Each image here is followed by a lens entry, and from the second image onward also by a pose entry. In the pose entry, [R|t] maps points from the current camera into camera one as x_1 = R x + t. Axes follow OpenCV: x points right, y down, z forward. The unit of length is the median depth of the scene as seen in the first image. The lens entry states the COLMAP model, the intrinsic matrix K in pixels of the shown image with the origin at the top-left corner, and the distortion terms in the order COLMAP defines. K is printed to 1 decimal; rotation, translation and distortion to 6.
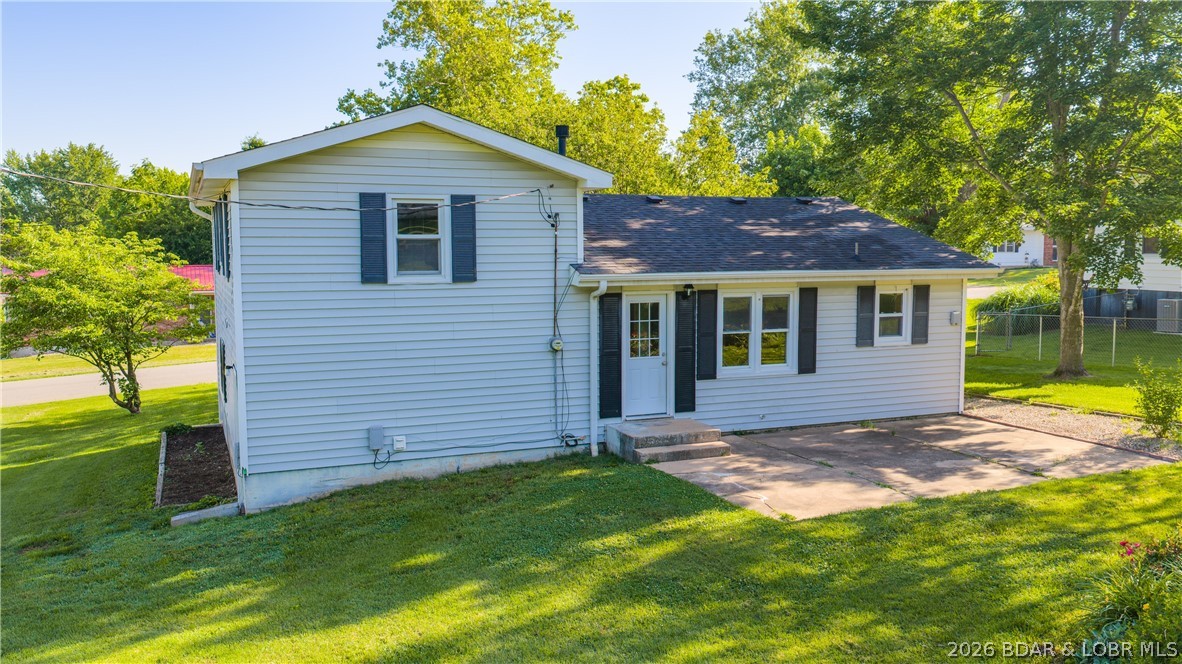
lens RADIAL K [[972.9, 0, 594.8], [0, 972.9, 333.2], [0, 0, 1]] dist [0.033335, -0.051810]
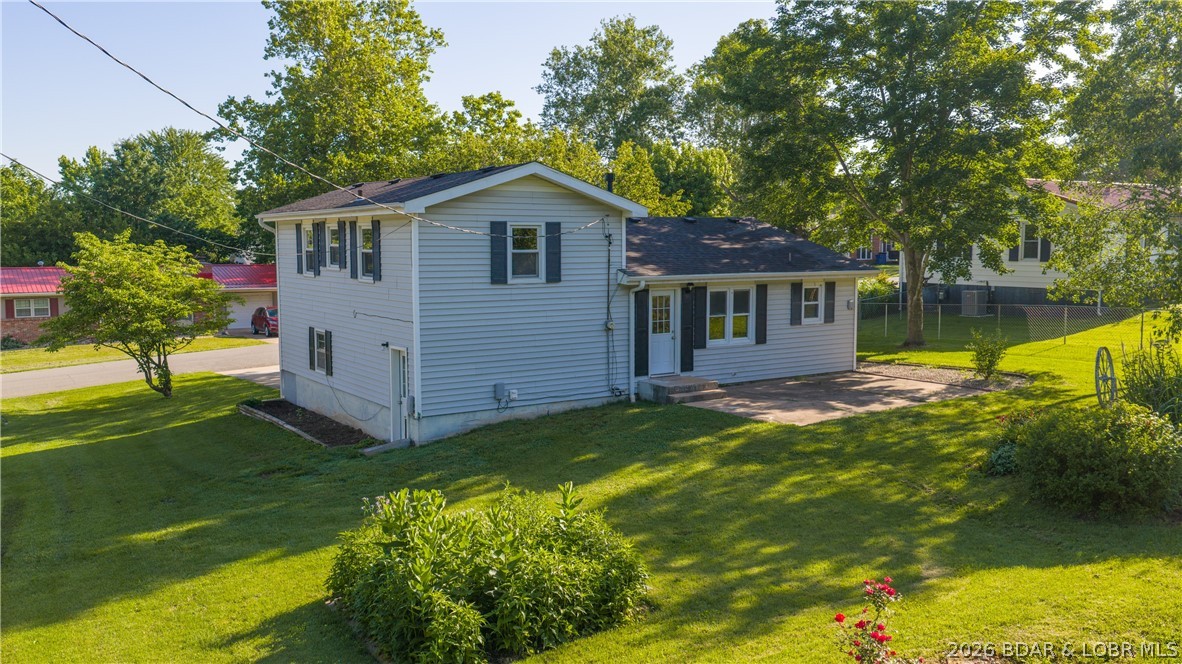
lens RADIAL K [[972.9, 0, 589.1], [0, 972.9, 334.2], [0, 0, 1]] dist [0.033335, -0.051810]
pose [[0.981280, -0.016962, 0.191836, -0.299904], [0.016151, 0.999853, 0.005788, 0.013963], [-0.191906, -0.002581, 0.981410, -0.355985]]
